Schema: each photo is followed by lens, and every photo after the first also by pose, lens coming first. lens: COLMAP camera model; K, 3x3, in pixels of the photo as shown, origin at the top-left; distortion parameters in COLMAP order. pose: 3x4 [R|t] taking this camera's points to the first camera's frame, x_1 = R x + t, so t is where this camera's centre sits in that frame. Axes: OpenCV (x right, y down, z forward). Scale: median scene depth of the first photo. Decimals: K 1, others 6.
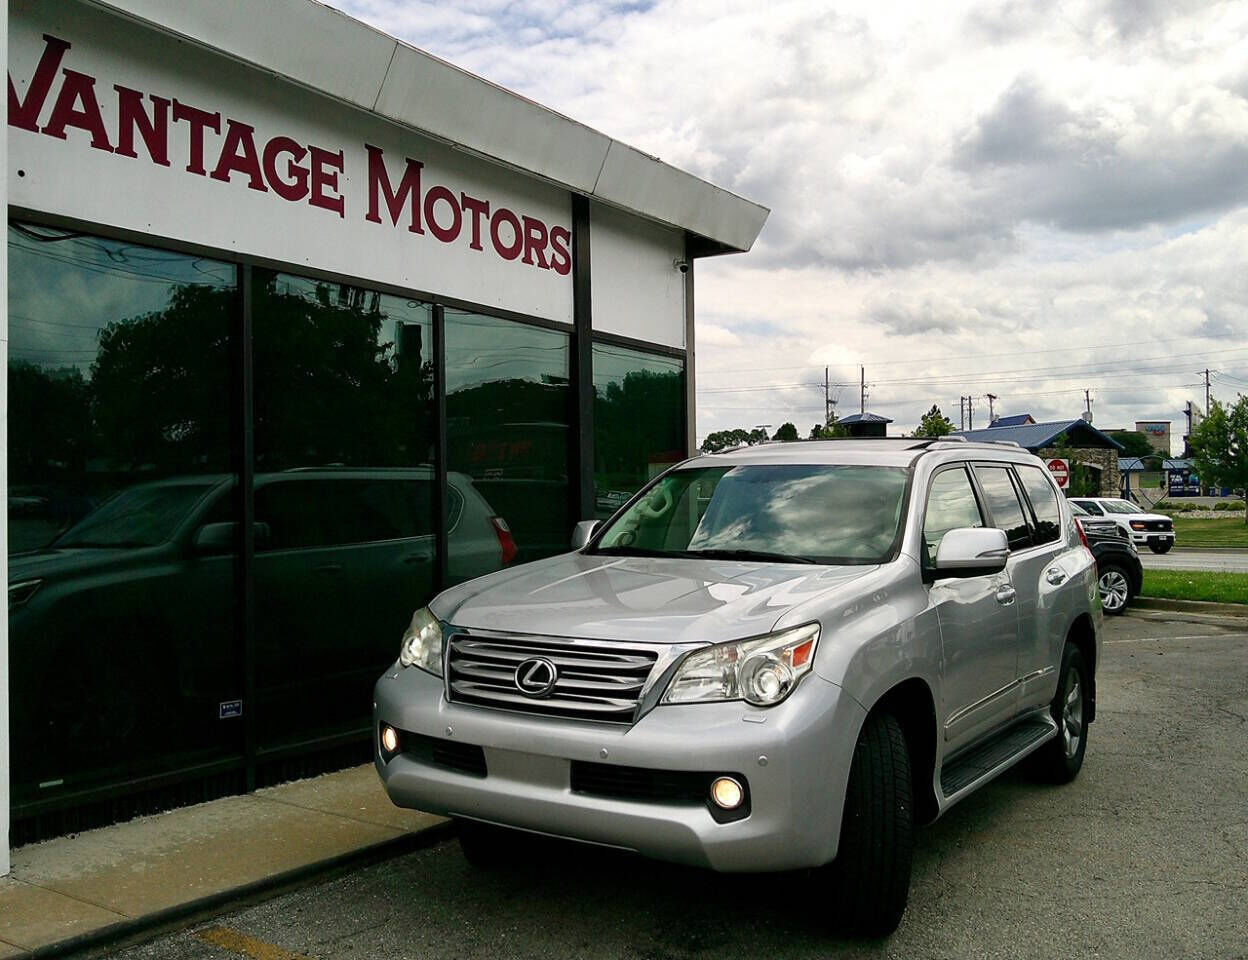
lens RADIAL K [[1172.3, 0, 624.0], [0, 1172.3, 480.0], [0, 0, 1]] dist [-0.003060, 0.000254]
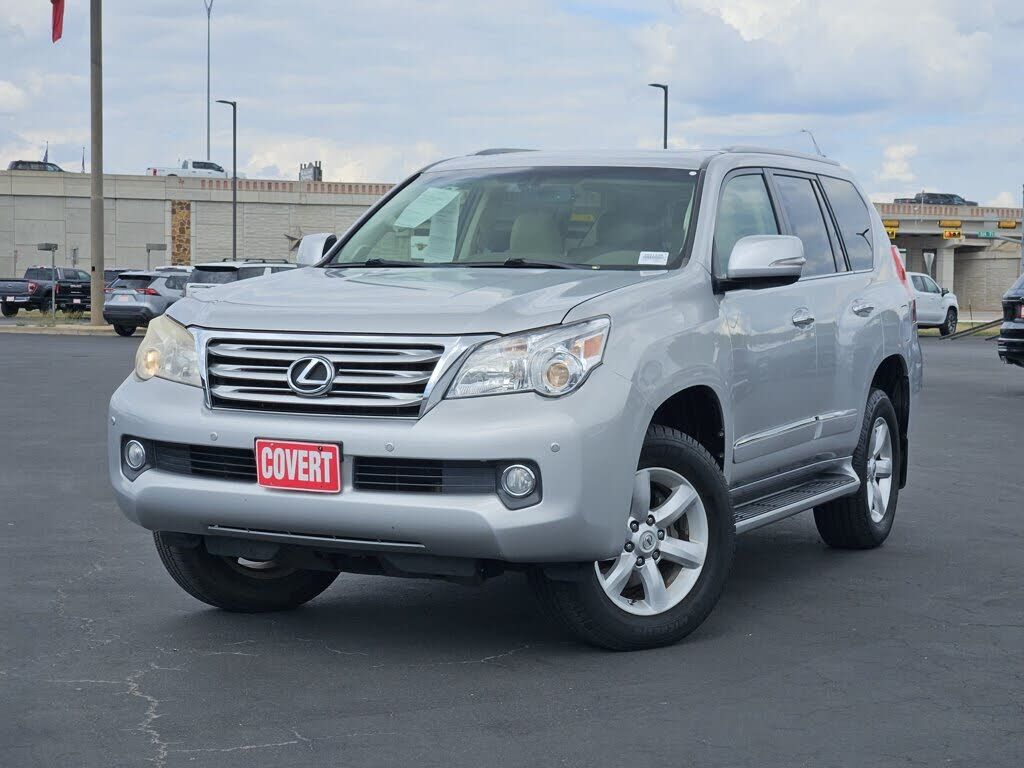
lens RADIAL K [[1959.3, 0, 512.0], [0, 1959.3, 384.0], [0, 0, 1]] dist [-0.169557, -0.011806]
pose [[0.989115, 0.000976, 0.147140, -0.147633], [-0.011792, 0.997287, 0.072654, 0.058960], [-0.146670, -0.073598, 0.986444, -0.578482]]
